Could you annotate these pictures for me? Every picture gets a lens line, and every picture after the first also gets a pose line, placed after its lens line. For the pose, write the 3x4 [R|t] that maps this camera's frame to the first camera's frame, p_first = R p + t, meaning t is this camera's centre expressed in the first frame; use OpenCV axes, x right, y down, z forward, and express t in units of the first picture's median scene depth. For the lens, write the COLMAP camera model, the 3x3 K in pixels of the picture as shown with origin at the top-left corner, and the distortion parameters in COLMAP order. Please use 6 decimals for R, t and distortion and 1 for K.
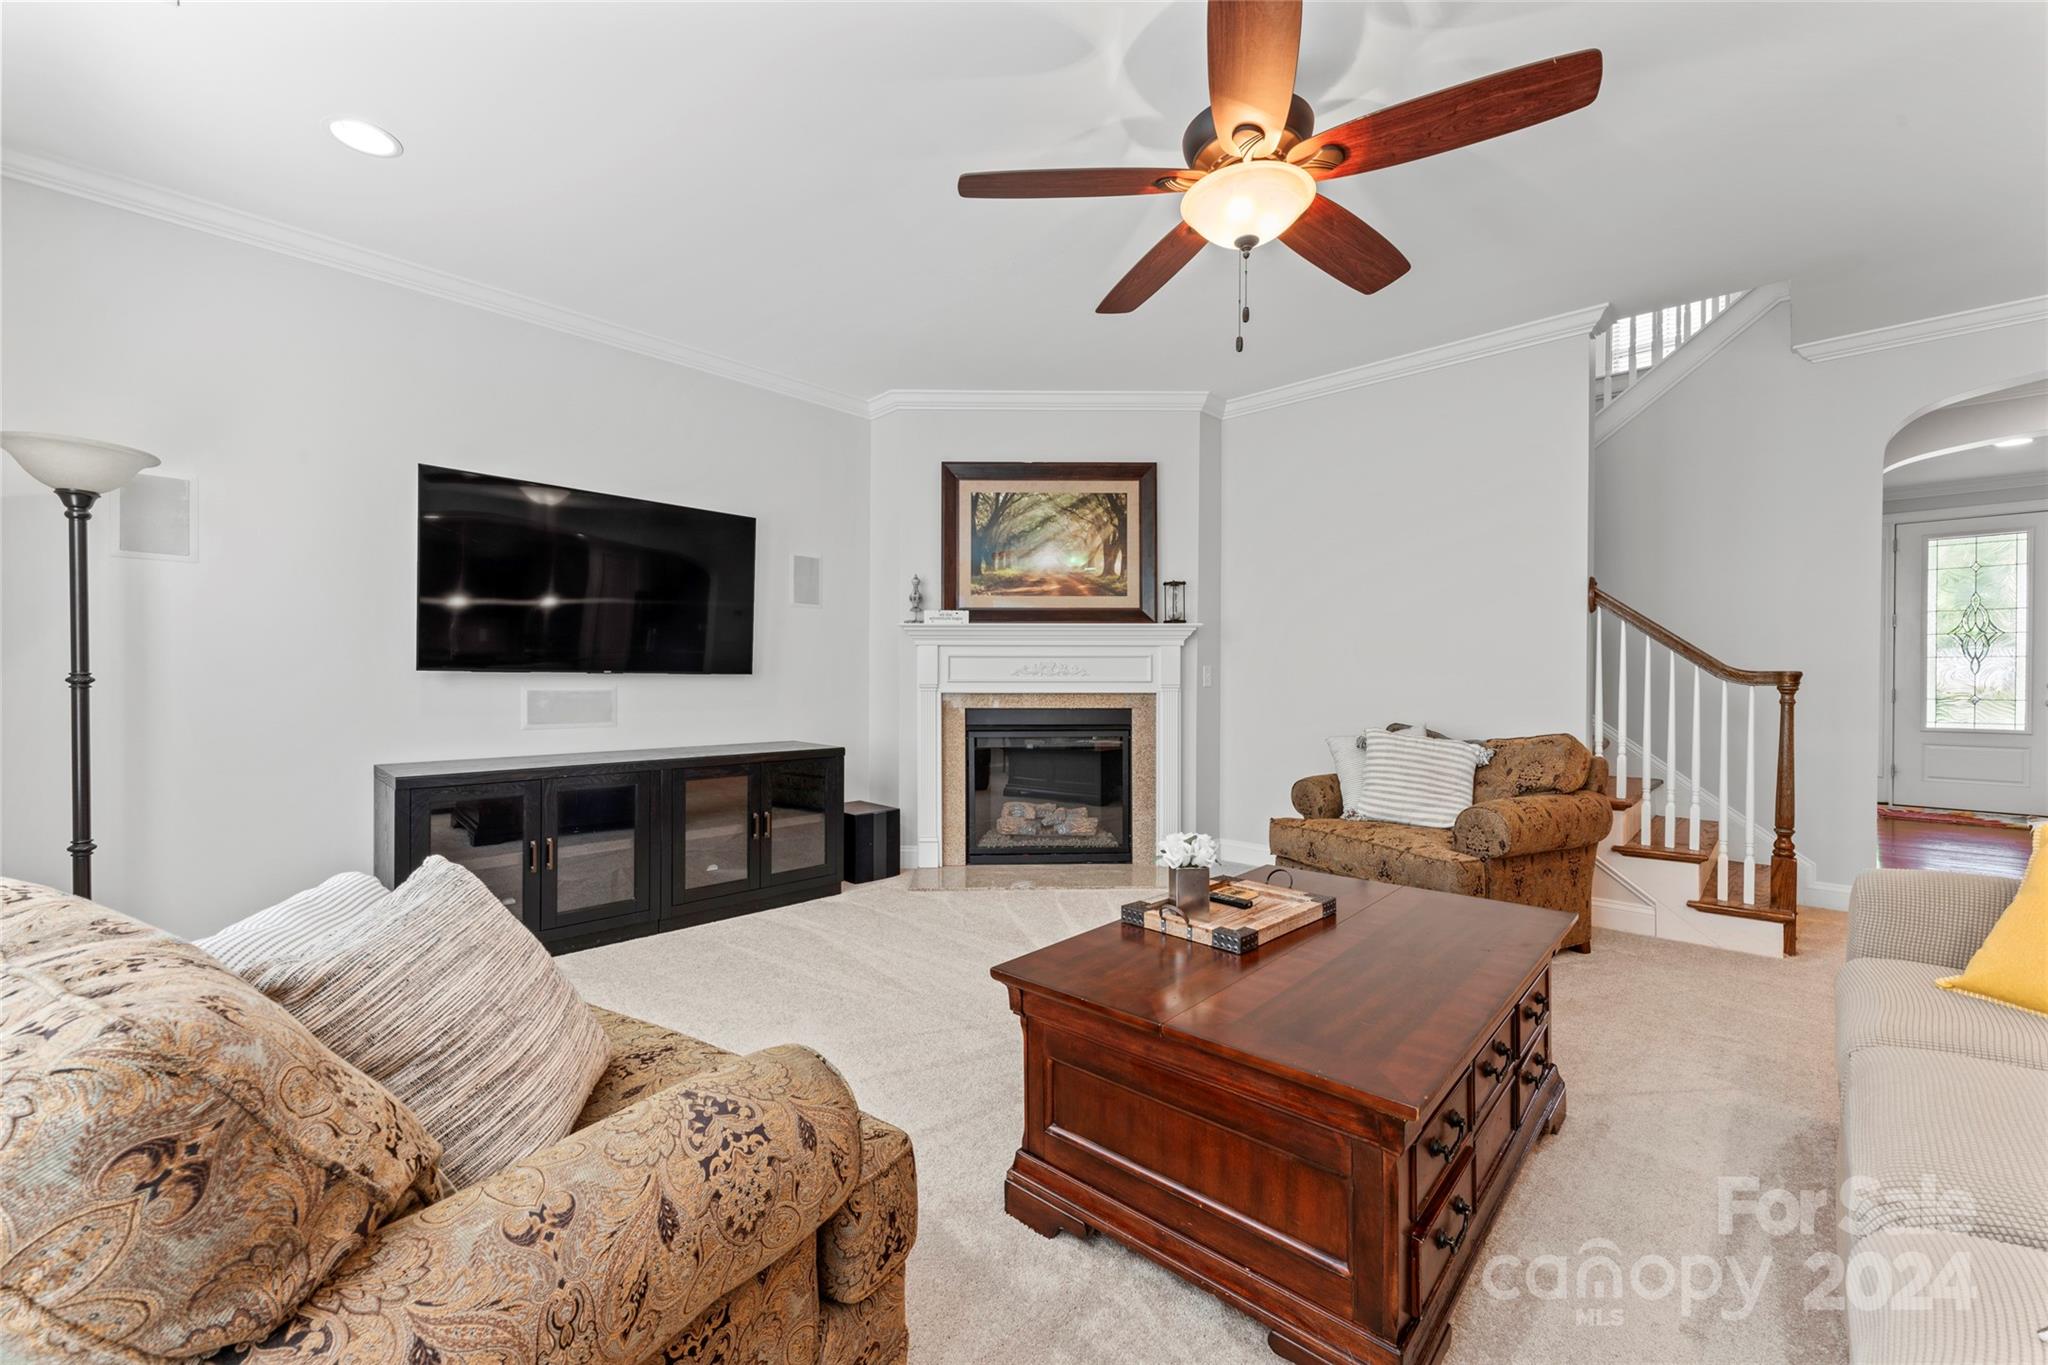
lens RADIAL K [[807.2, 0, 1025.7], [0, 807.2, 688.7], [0, 0, 1]] dist [0.000679, 0.000087]
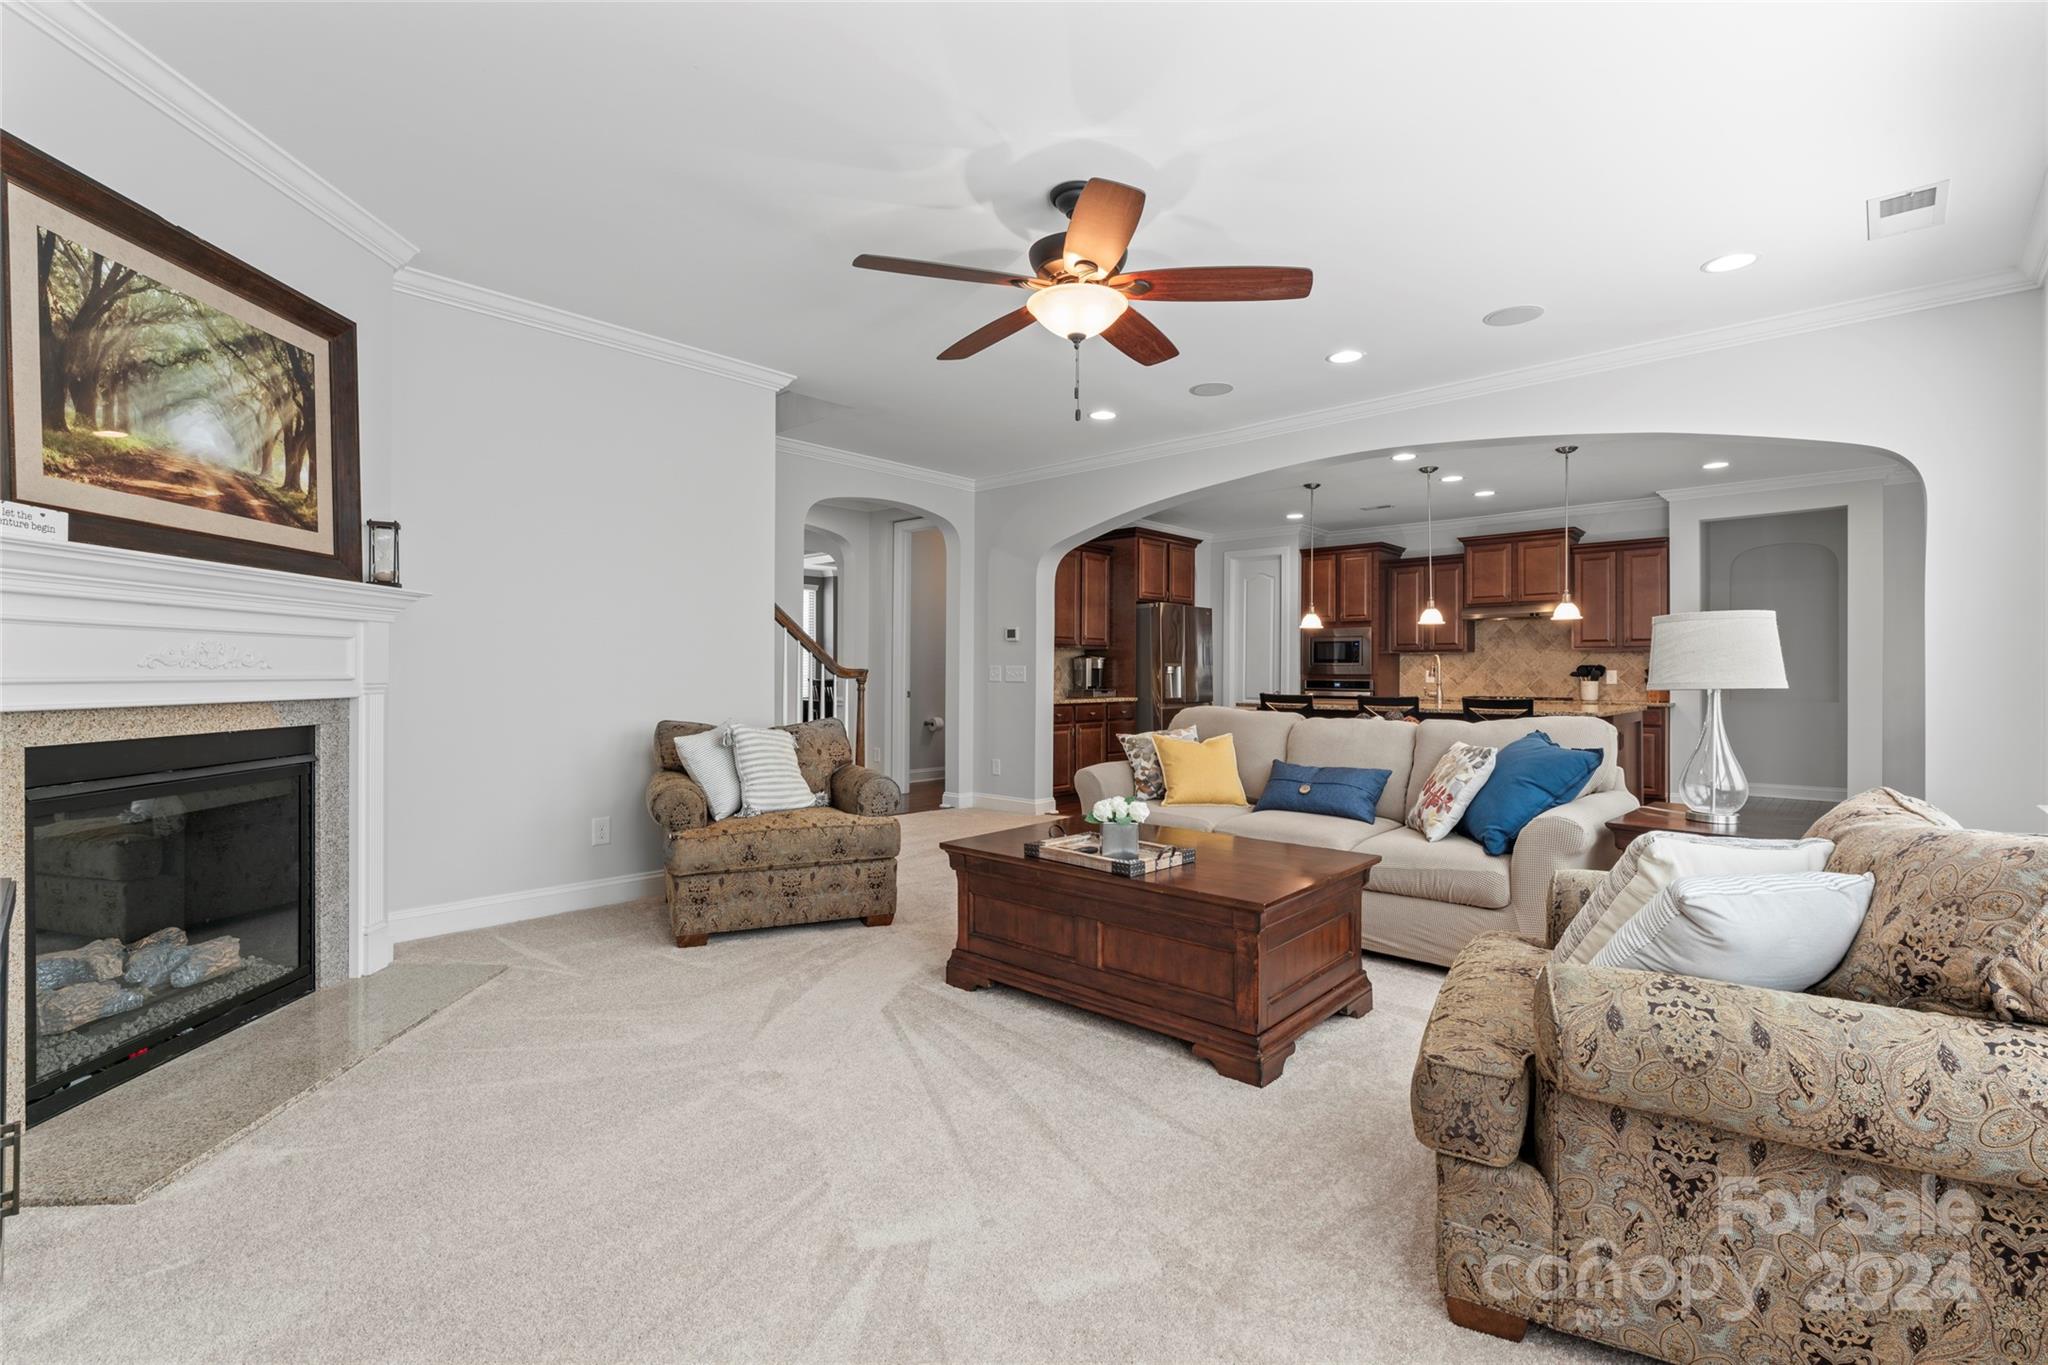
lens RADIAL K [[920.0, 0, 1022.5], [0, 920.0, 671.0], [0, 0, 1]] dist [-0.000270, -0.000067]
pose [[-0.021144, 0.000424, 0.999776, -0.549422], [0.008082, 0.999967, -0.000253, -0.010277], [-0.999744, 0.008074, -0.021147, 0.506600]]
